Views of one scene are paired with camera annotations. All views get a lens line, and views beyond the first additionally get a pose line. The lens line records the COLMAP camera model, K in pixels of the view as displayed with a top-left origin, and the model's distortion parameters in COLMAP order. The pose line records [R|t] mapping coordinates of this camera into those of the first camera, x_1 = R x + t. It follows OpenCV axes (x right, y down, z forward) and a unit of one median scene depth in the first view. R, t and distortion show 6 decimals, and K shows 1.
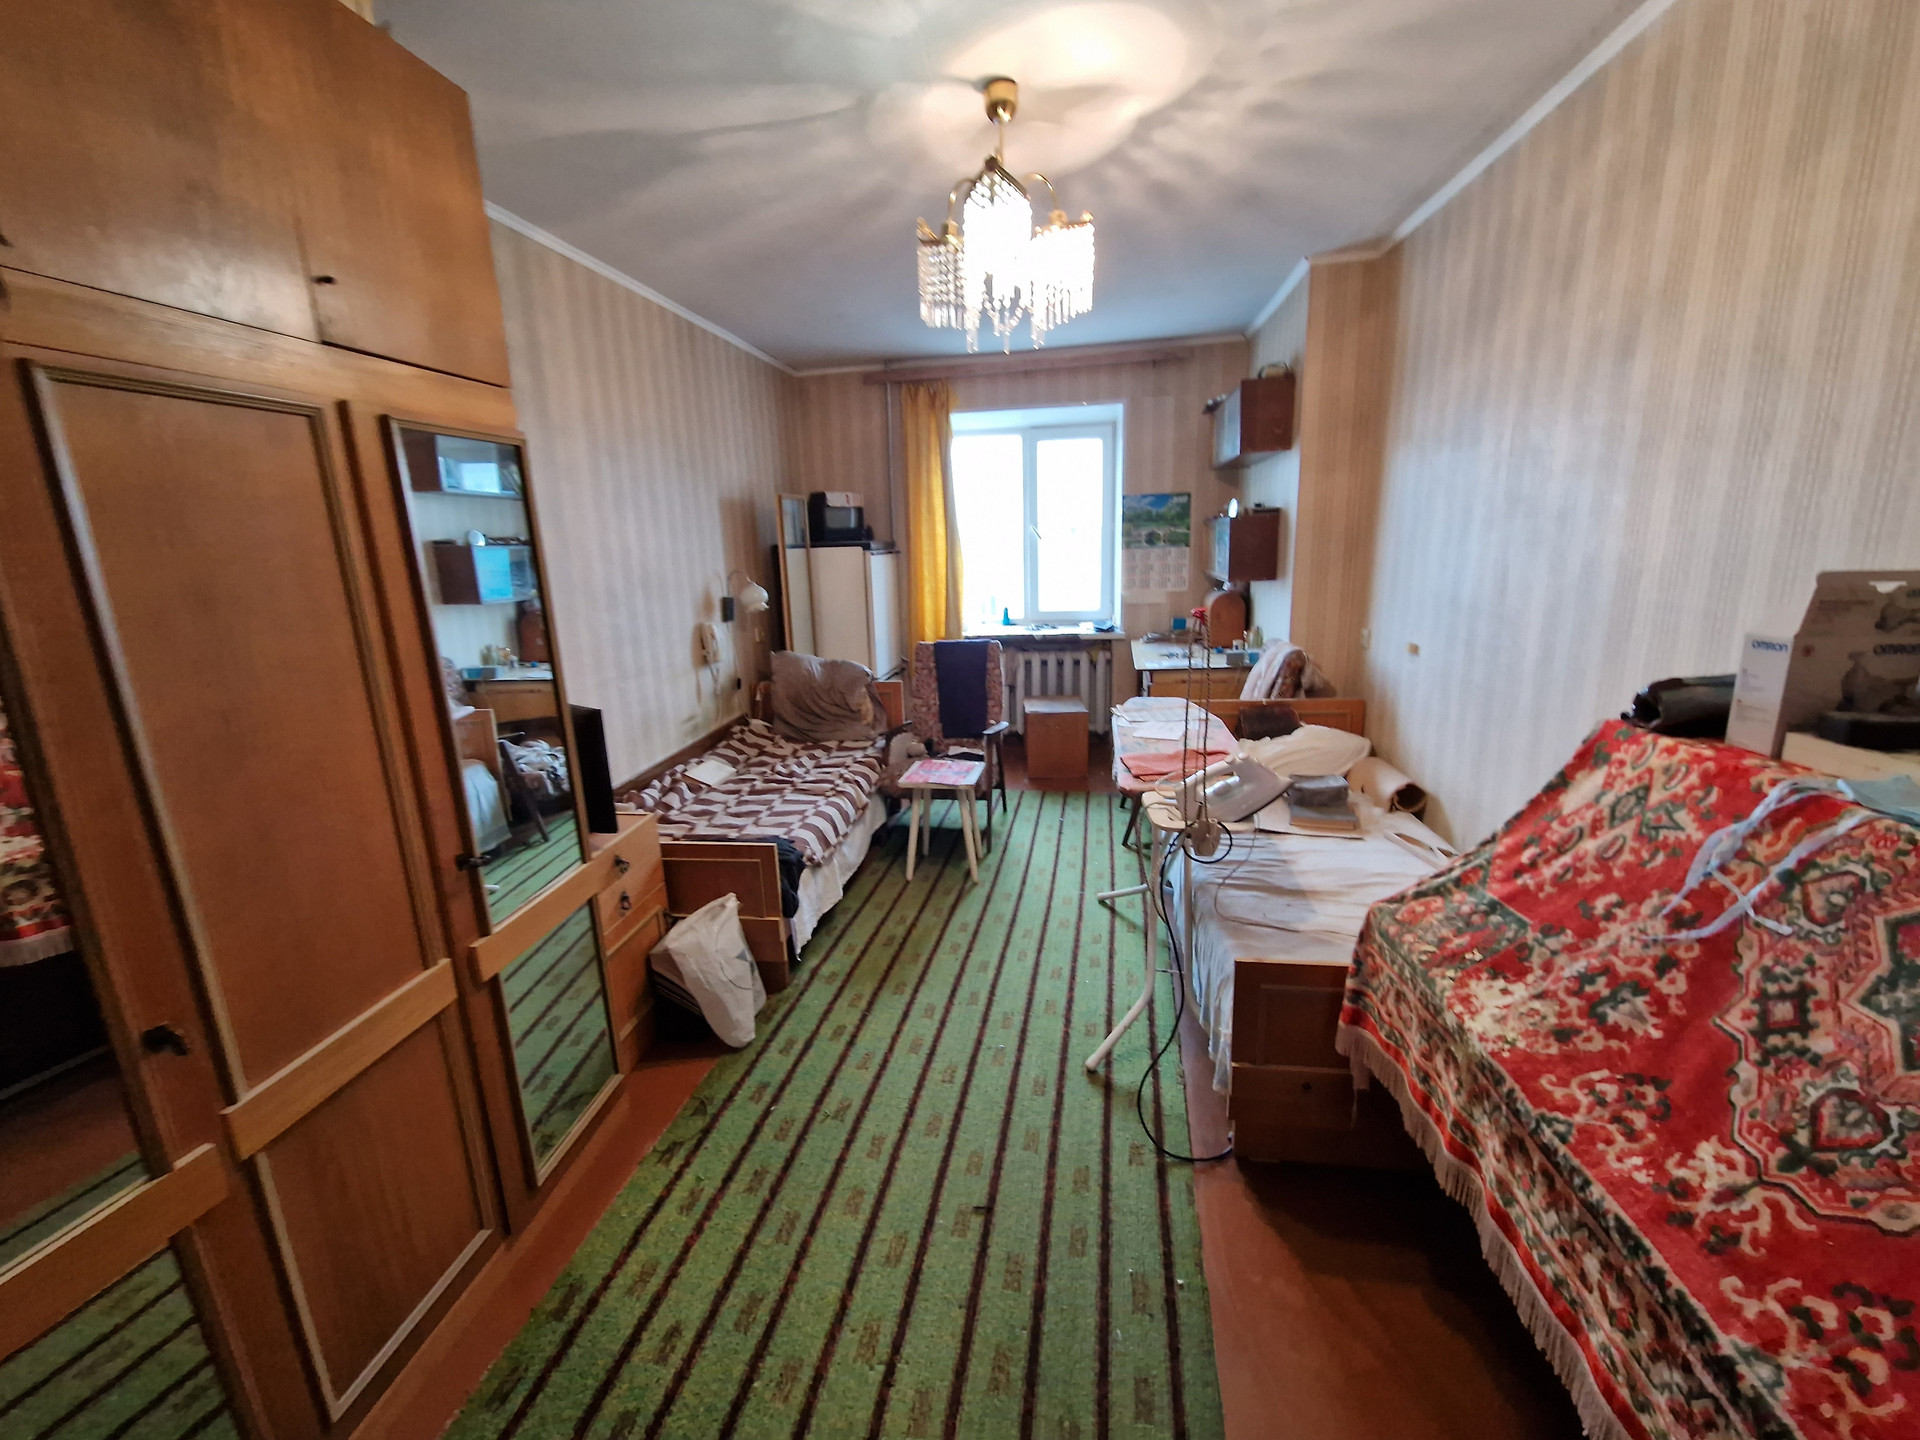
lens RADIAL K [[790.7, 0, 957.5], [0, 790.7, 722.8], [0, 0, 1]] dist [0.011106, -0.003244]
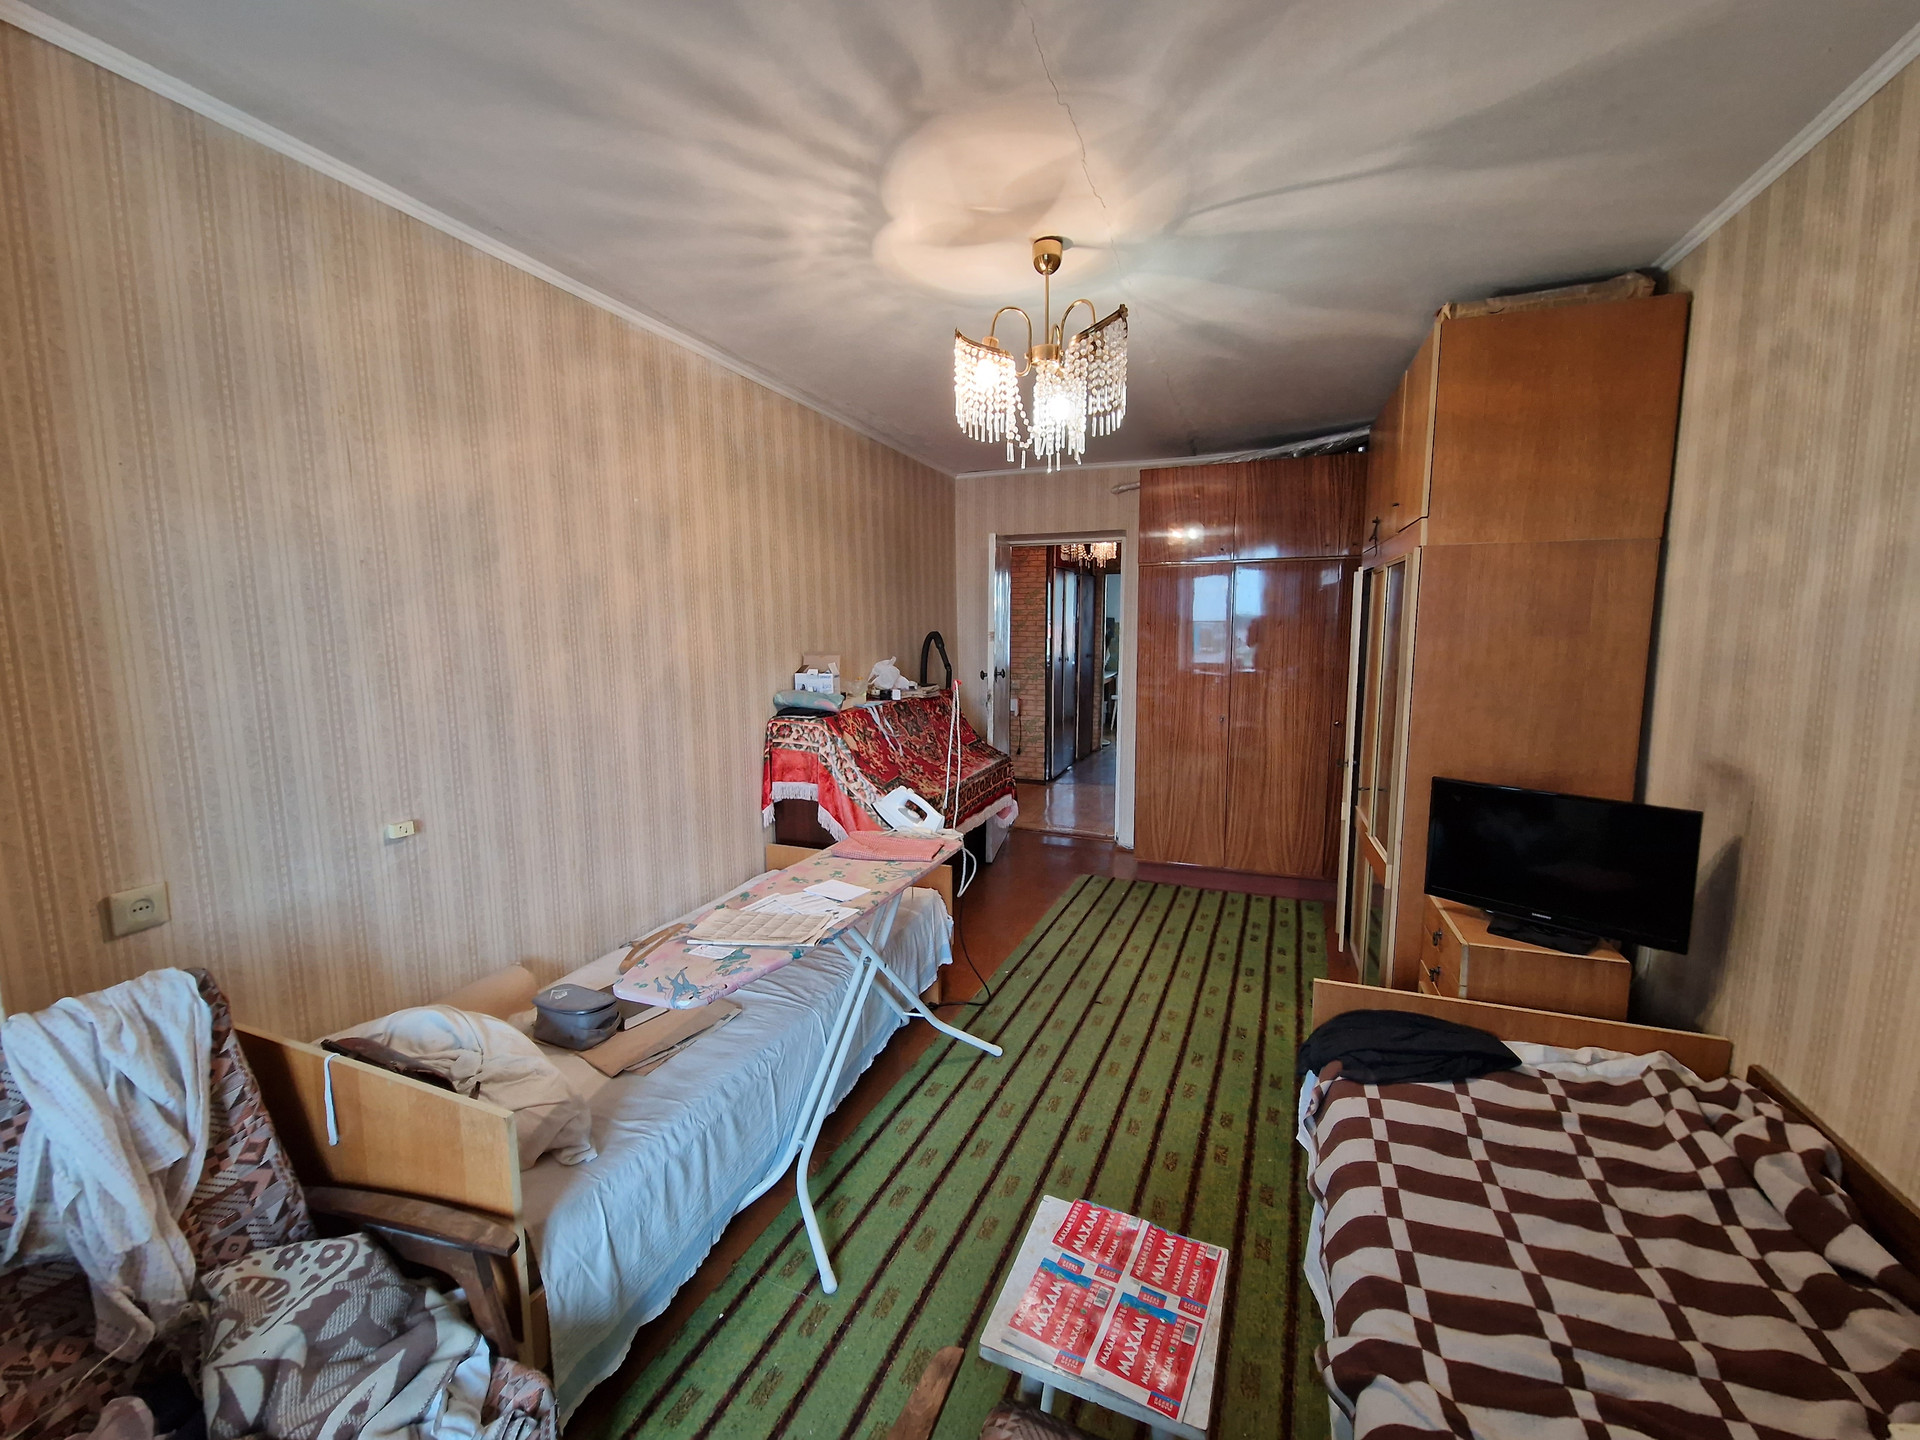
lens RADIAL K [[790.7, 0, 957.4], [0, 790.7, 721.3], [0, 0, 1]] dist [0.011106, -0.003244]
pose [[-0.976005, 0.012414, 0.217394, -0.052277], [0.088419, 0.934954, 0.343575, -0.541490], [-0.198989, 0.354553, -0.913617, 2.183043]]
